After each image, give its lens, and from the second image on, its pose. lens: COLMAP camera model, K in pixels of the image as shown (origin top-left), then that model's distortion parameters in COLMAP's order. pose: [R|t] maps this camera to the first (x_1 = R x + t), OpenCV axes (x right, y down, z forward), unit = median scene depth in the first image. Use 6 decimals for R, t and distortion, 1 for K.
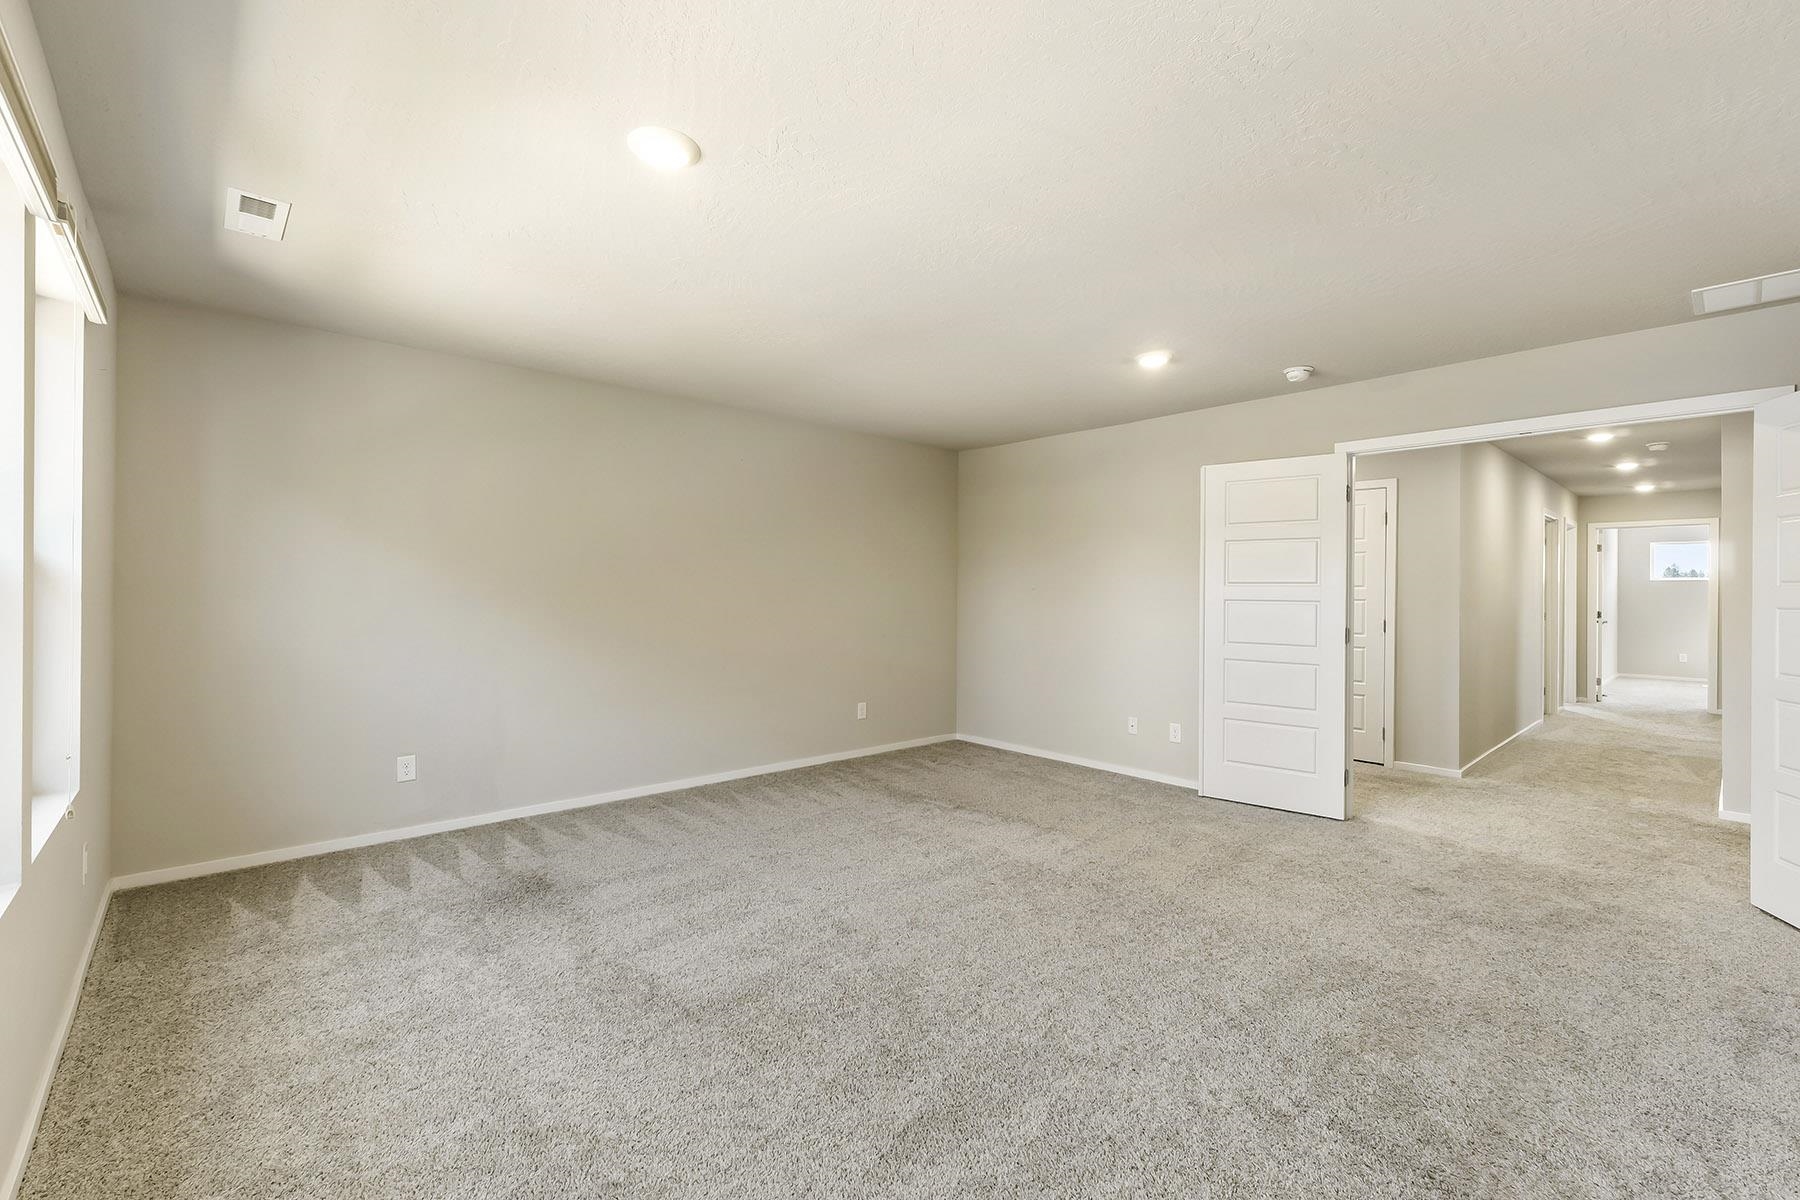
lens RADIAL K [[760.9, 0, 893.2], [0, 760.9, 594.1], [0, 0, 1]] dist [0.007591, -0.000010]
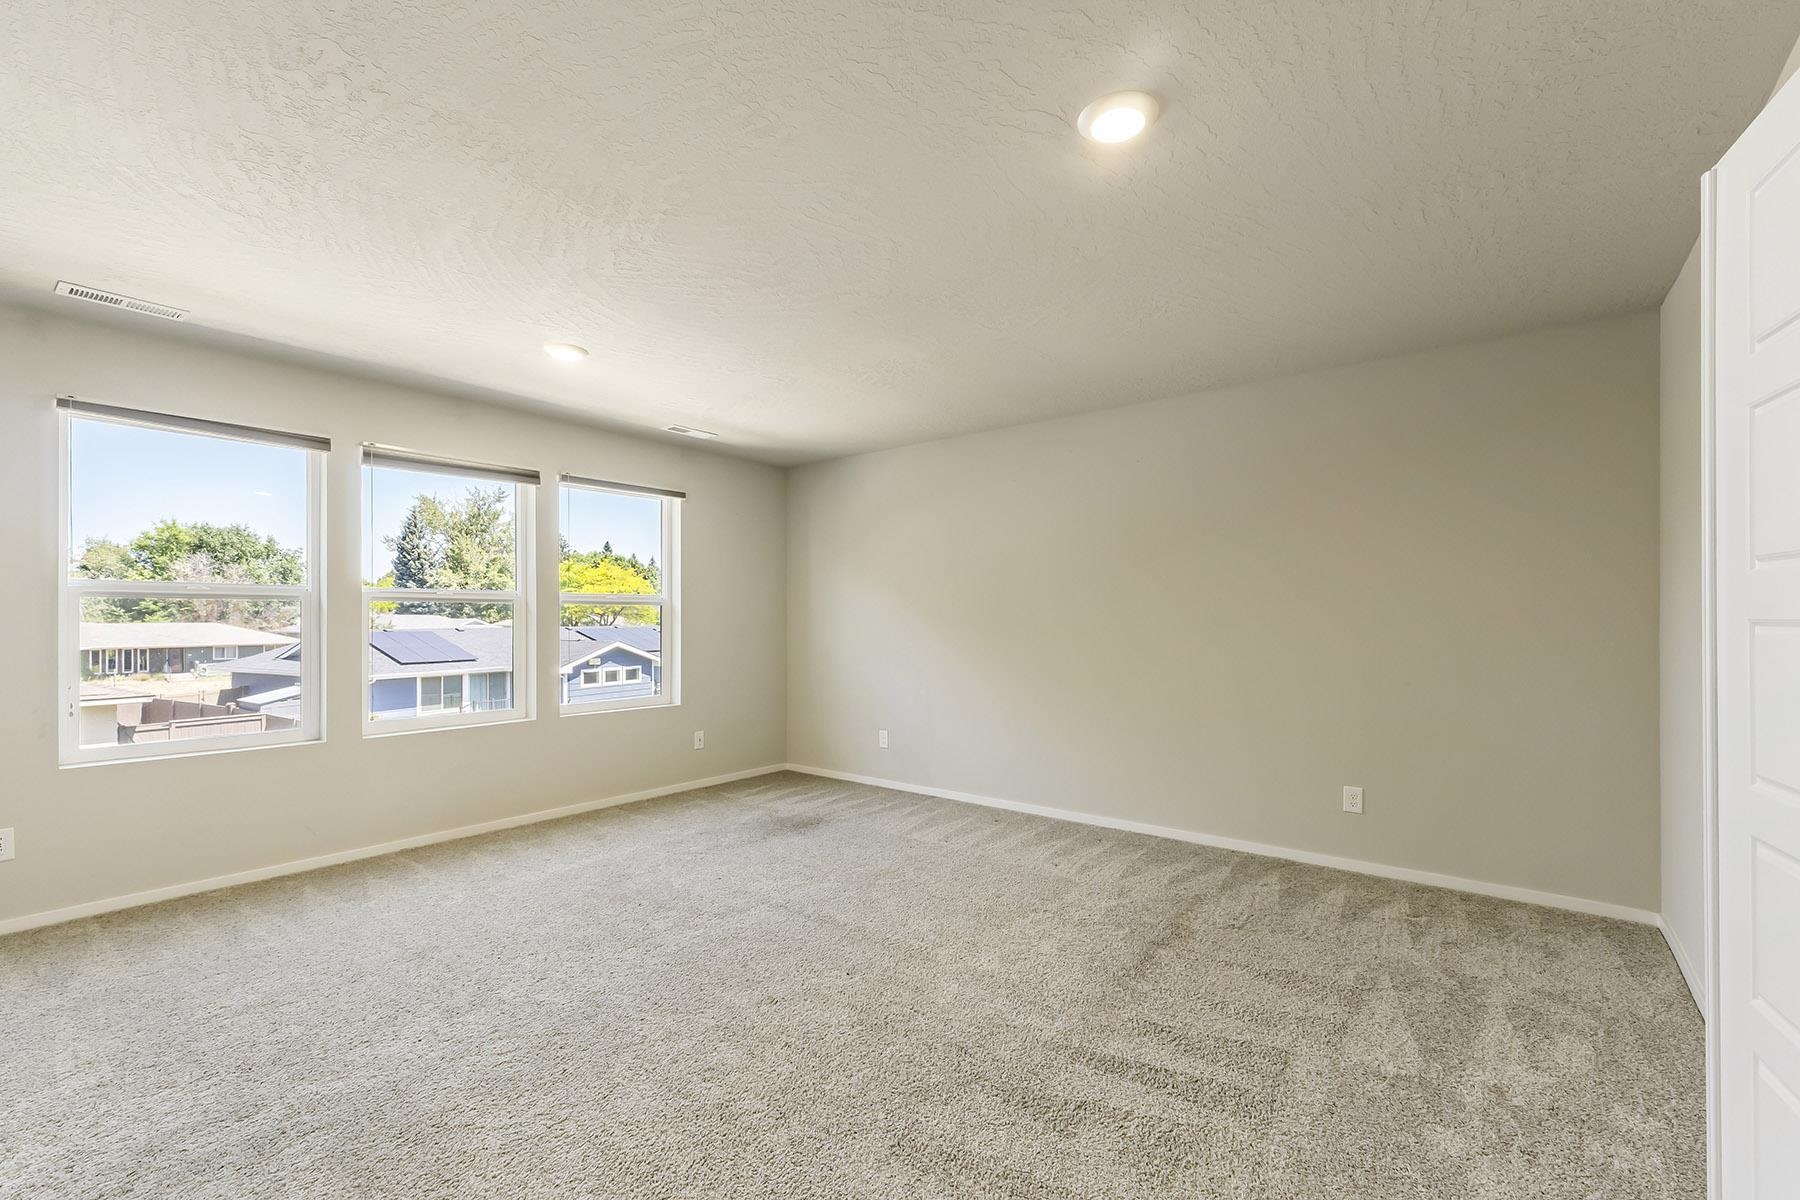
lens RADIAL K [[760.9, 0, 893.7], [0, 760.9, 608.1], [0, 0, 1]] dist [0.007591, -0.000010]
pose [[0.153866, -0.026305, -0.987741, 0.774629], [-0.001273, 0.999639, -0.026820, 0.017171], [0.988091, 0.005384, 0.153777, 0.764743]]
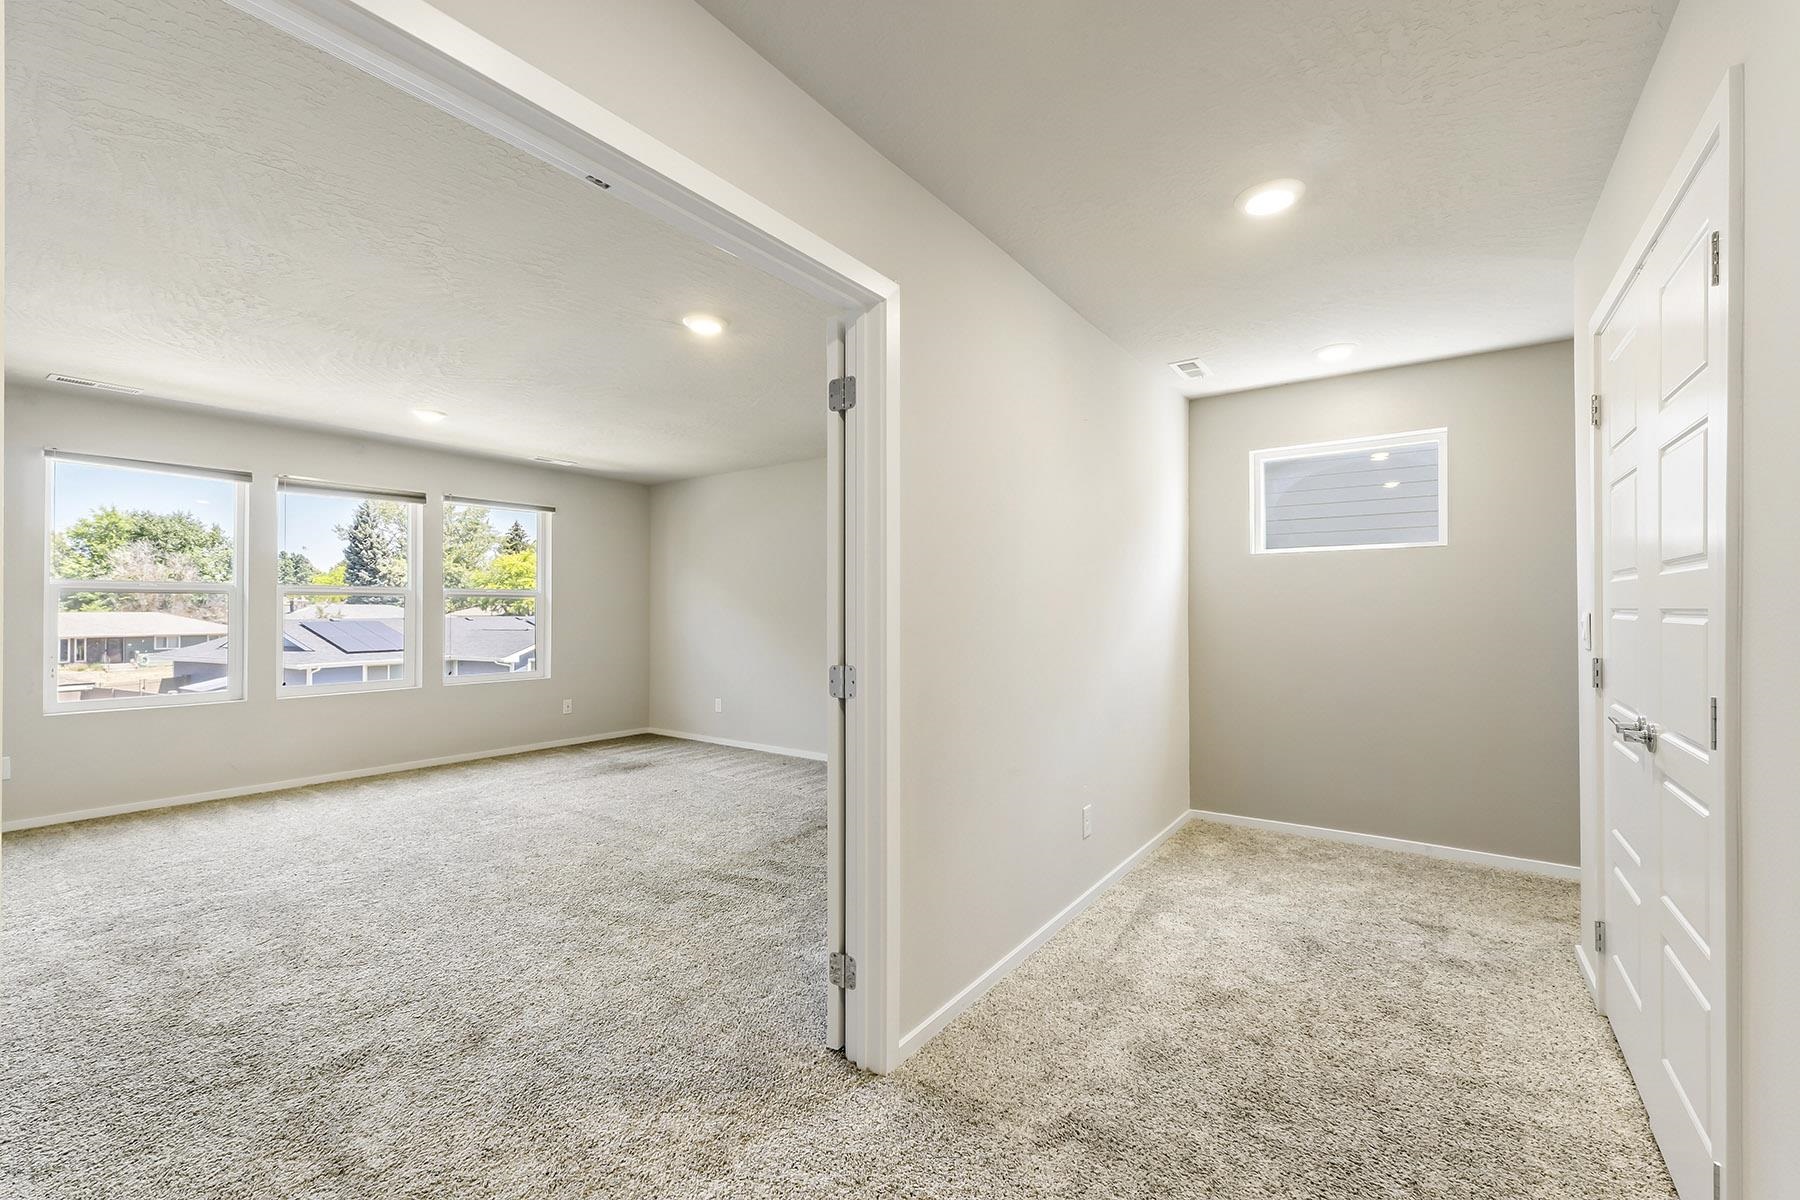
lens RADIAL K [[760.9, 0, 900.2], [0, 760.9, 594.7], [0, 0, 1]] dist [0.007591, -0.000010]
pose [[0.198480, -0.031346, -0.979604, 1.188250], [-0.002719, 0.999467, -0.032532, 0.021890], [0.980101, 0.009120, 0.198289, 1.024322]]
